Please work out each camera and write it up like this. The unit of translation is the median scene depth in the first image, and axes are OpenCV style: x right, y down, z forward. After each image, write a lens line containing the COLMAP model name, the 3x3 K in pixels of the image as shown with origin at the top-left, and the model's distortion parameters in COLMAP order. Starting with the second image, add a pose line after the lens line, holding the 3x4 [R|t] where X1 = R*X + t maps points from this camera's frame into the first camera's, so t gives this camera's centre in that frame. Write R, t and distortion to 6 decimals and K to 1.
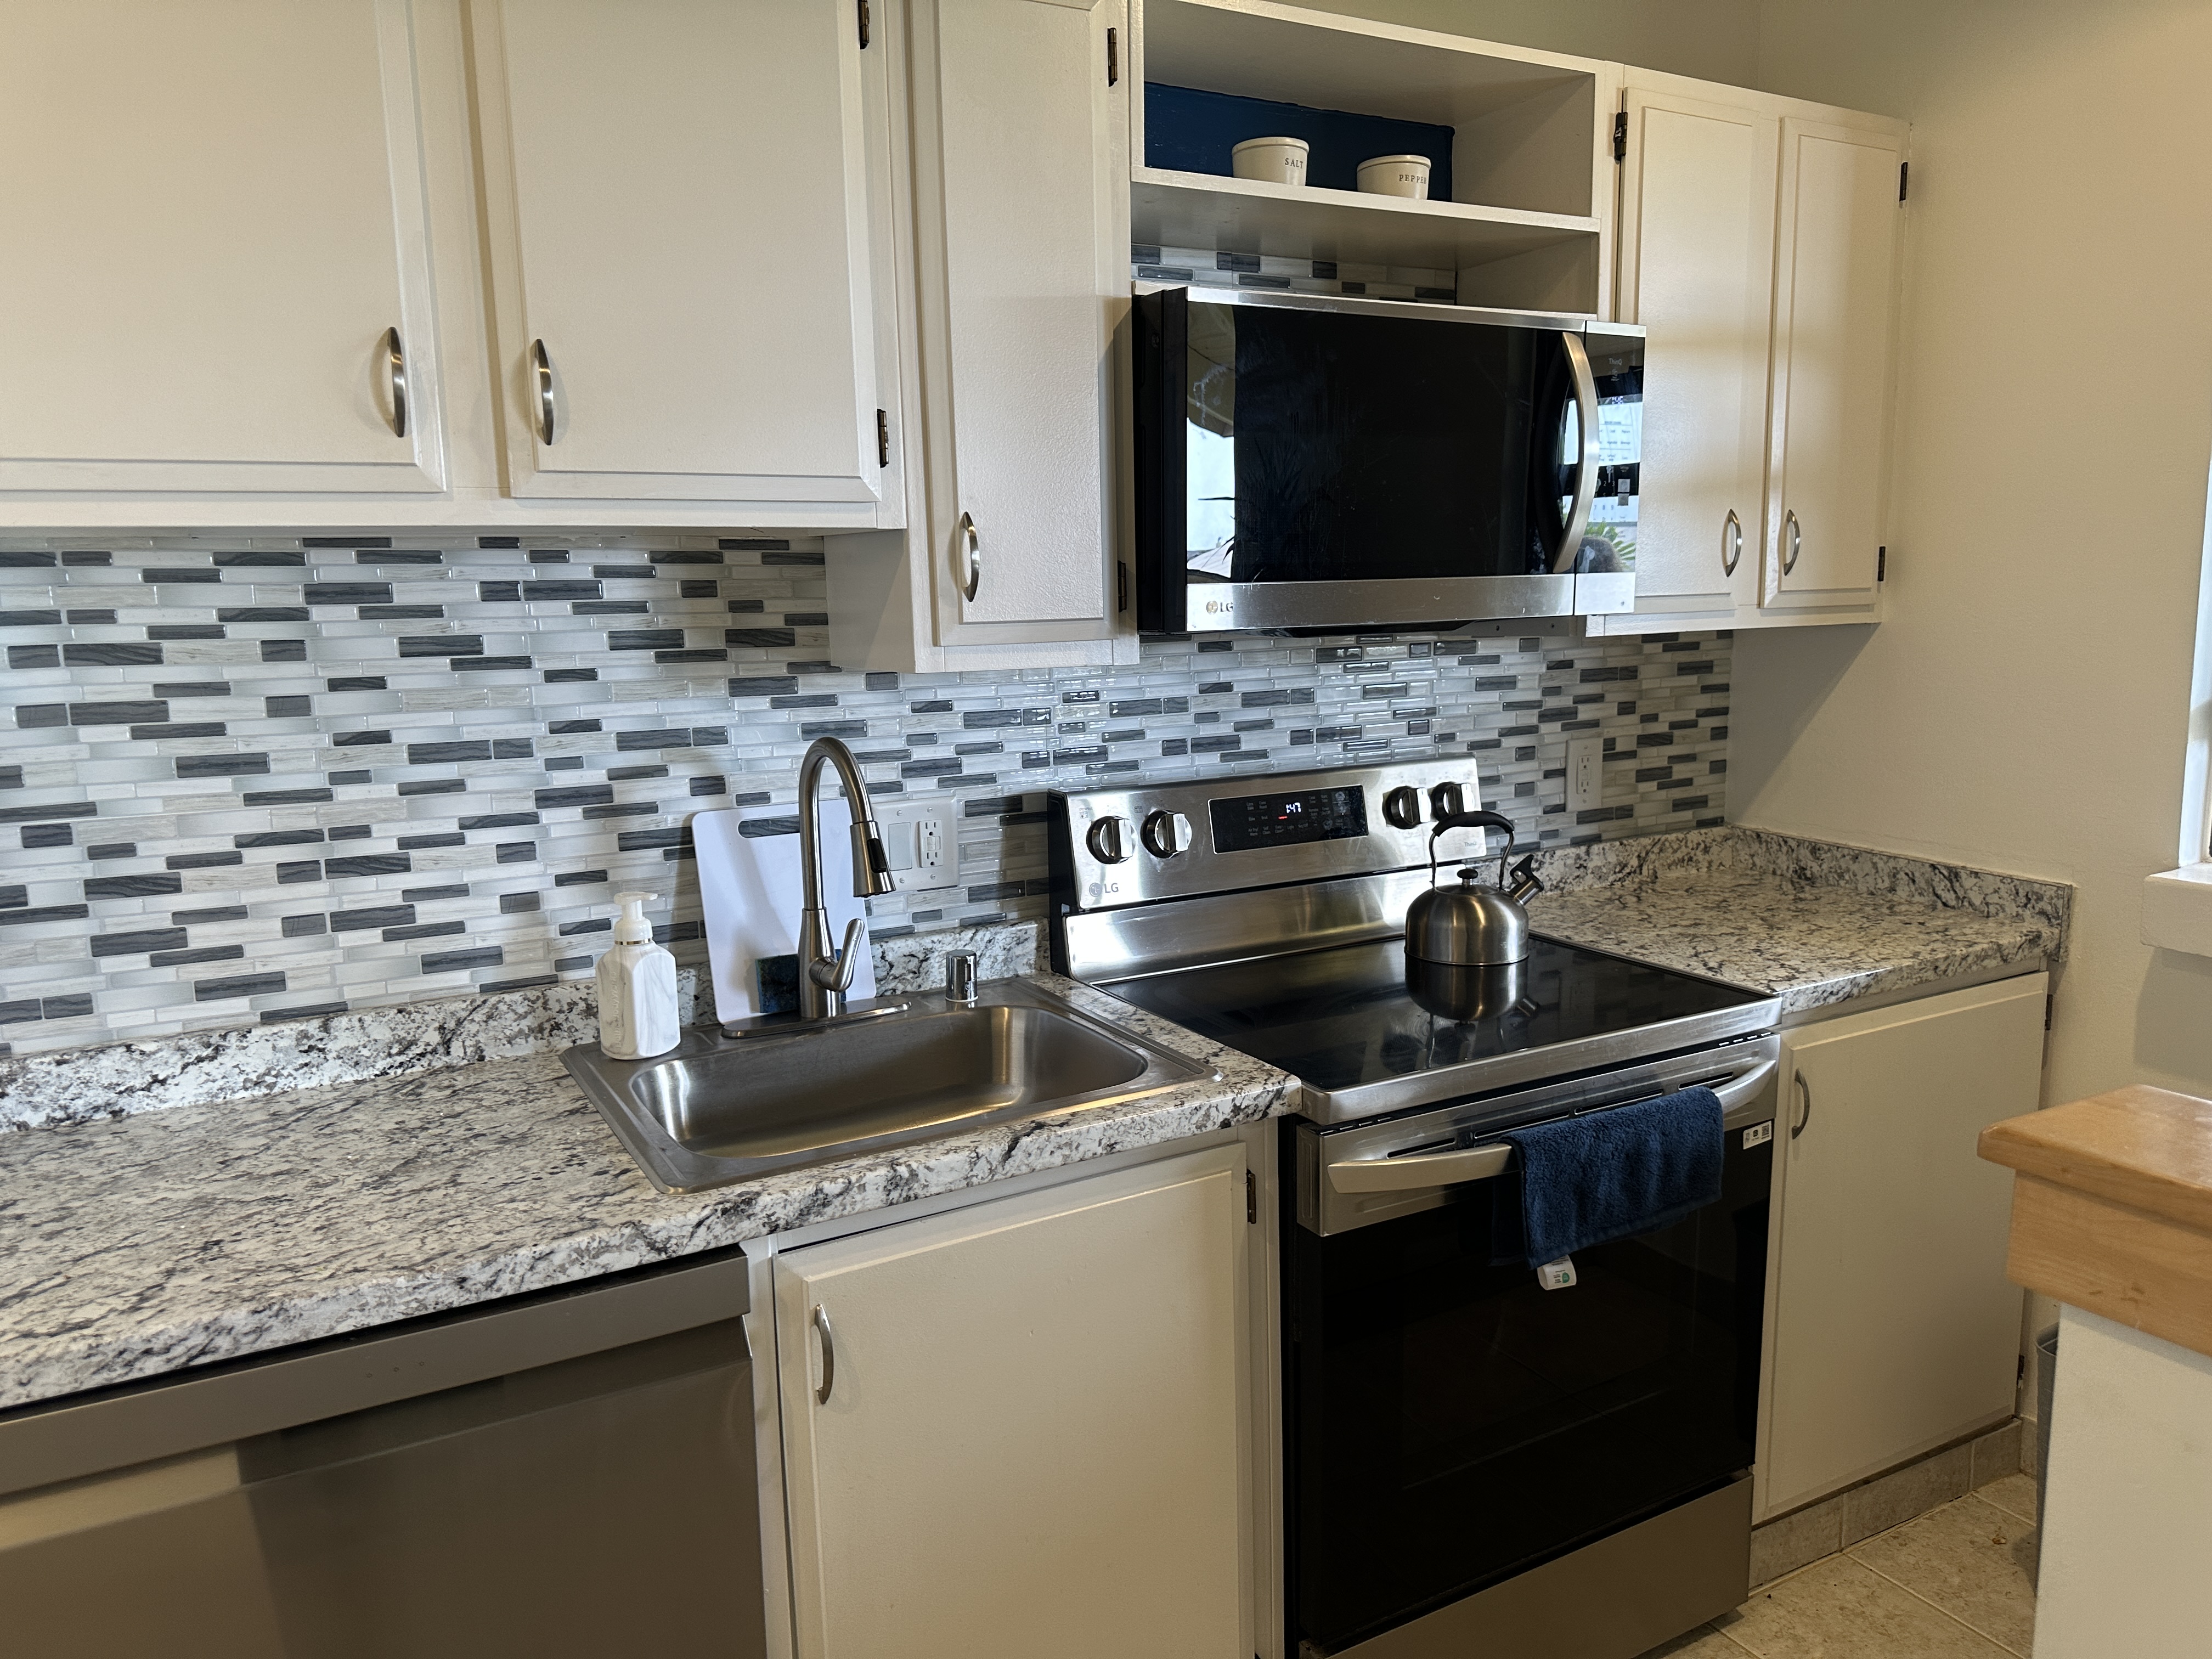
lens RADIAL K [[1525.4, 0, 1106.4], [0, 1525.4, 833.2], [0, 0, 1]] dist [-0.013890, -0.014656]
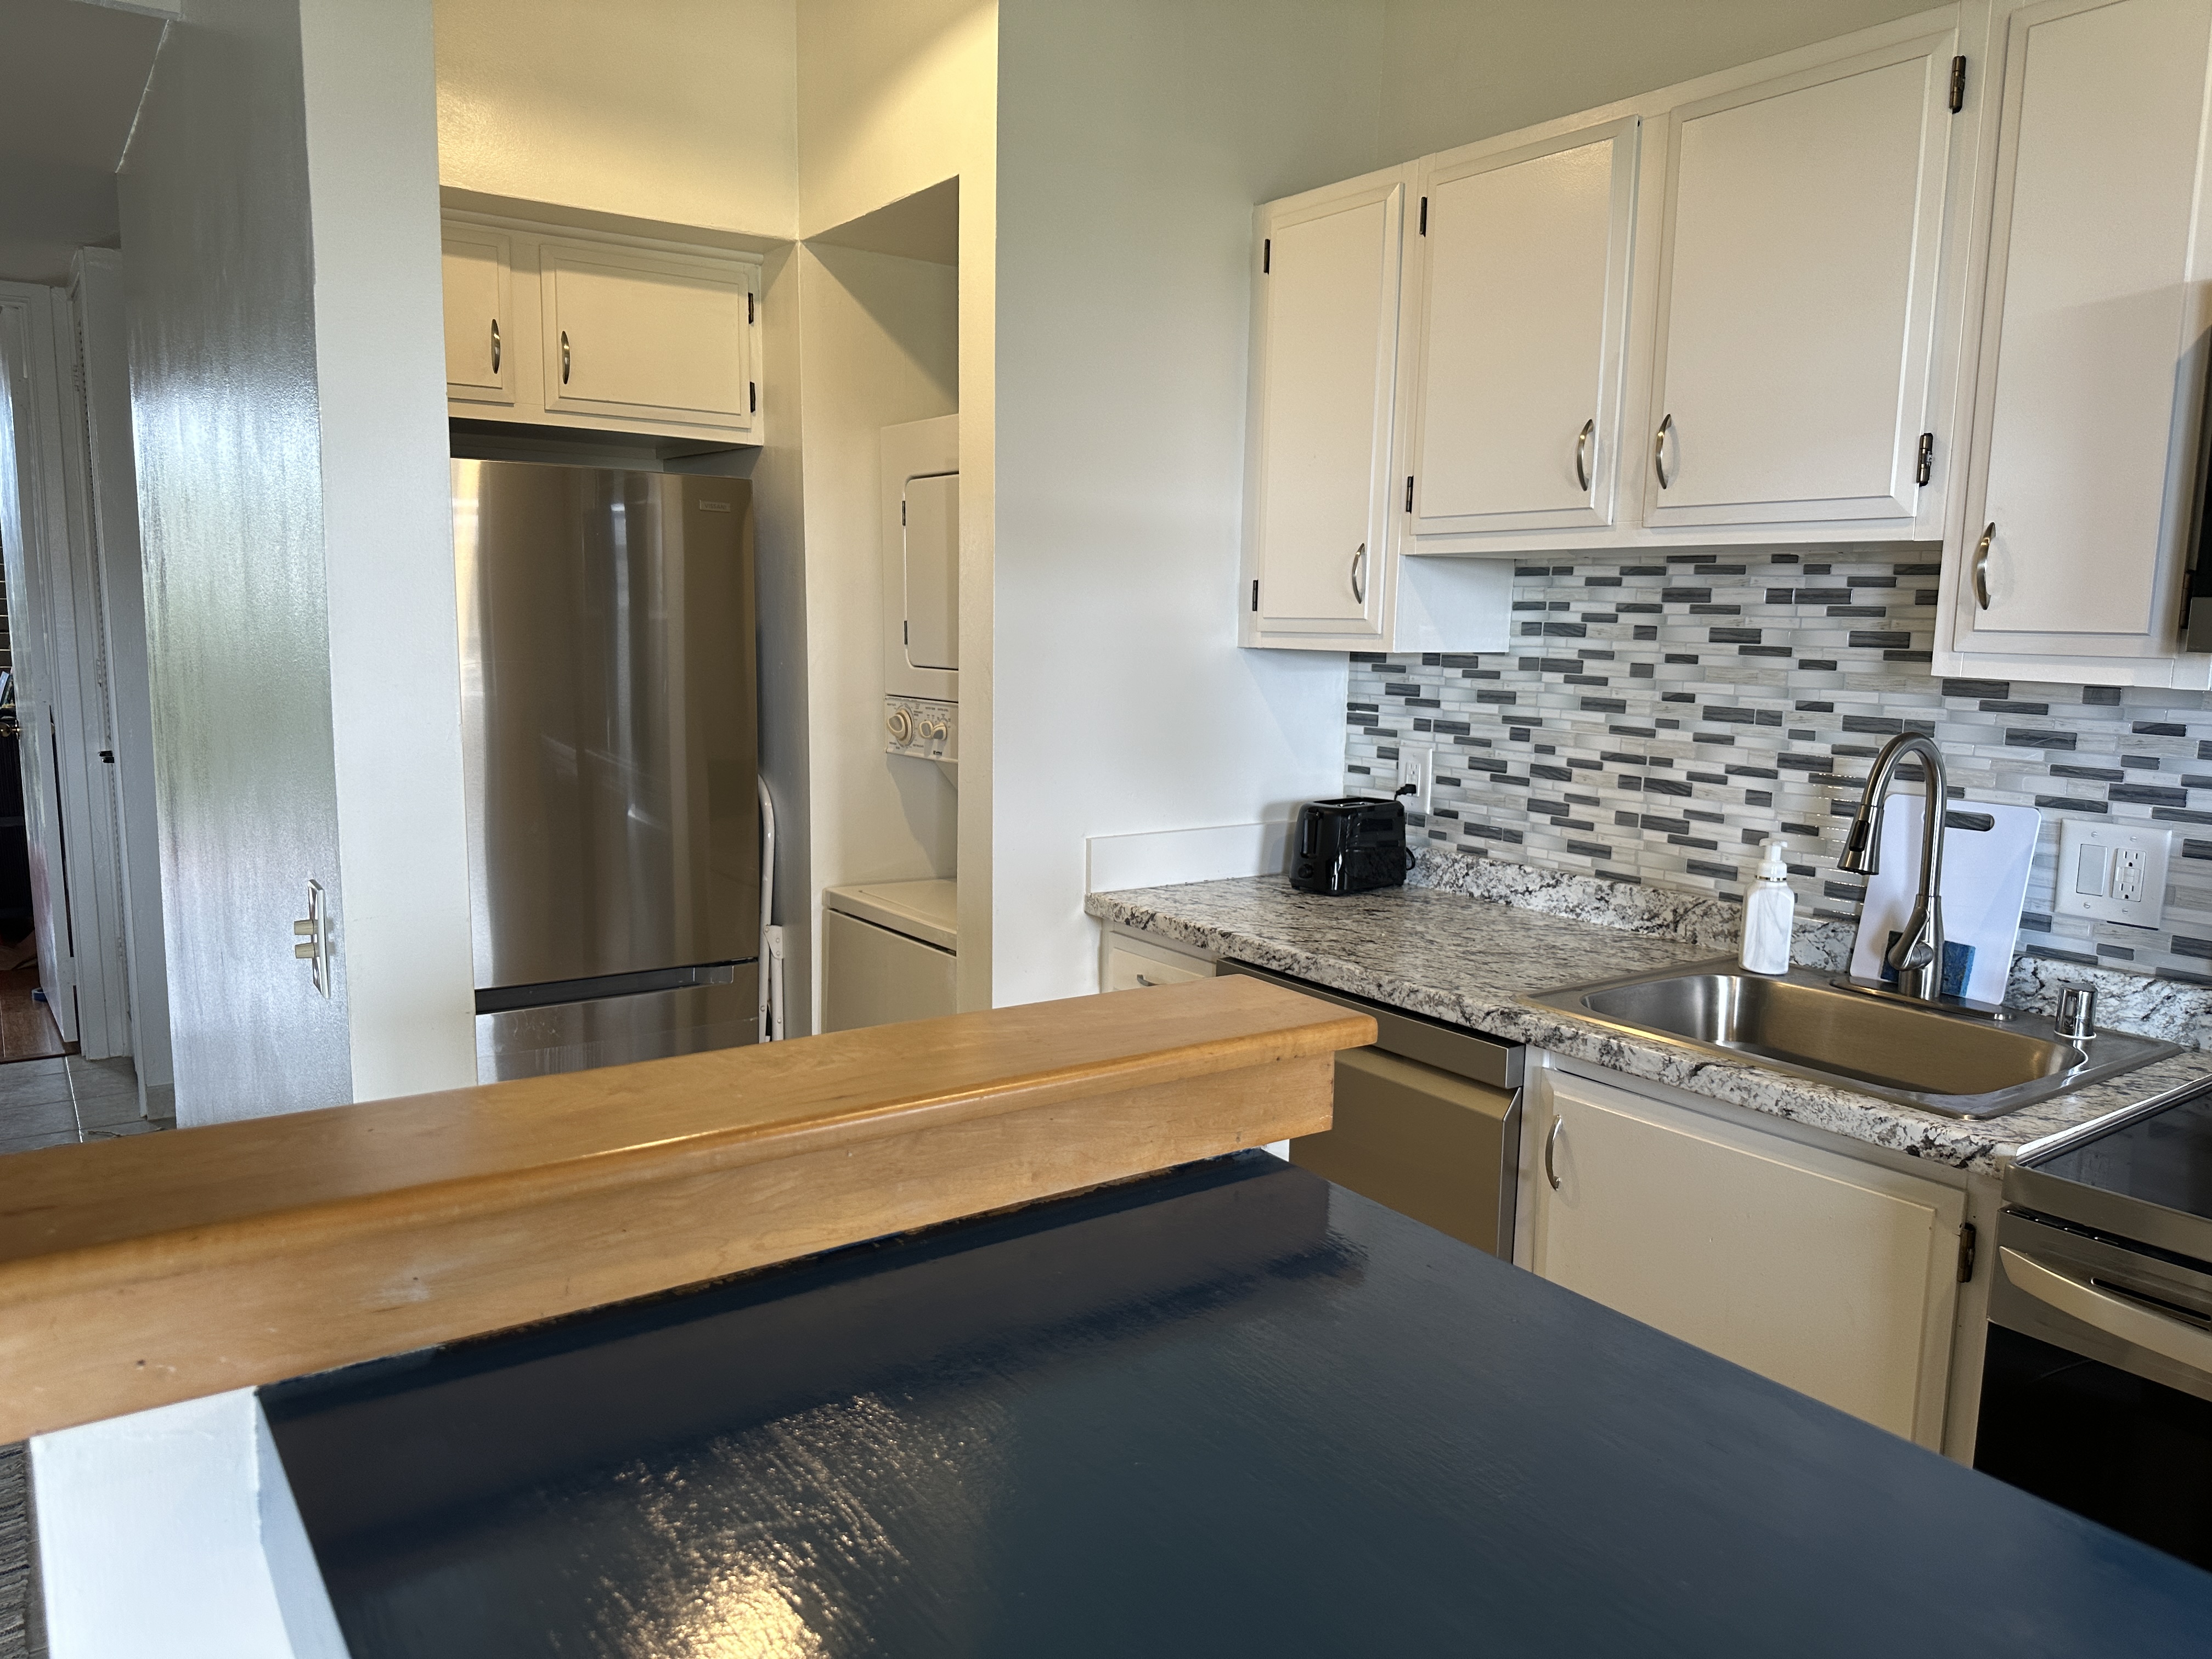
lens RADIAL K [[1525.4, 0, 1100.8], [0, 1525.4, 827.4], [0, 0, 1]] dist [-0.013890, -0.014656]
pose [[0.088061, 0.158014, -0.983502, 0.882846], [-0.173203, 0.974727, 0.141096, -0.051602], [0.980941, 0.157920, 0.113203, 0.331803]]
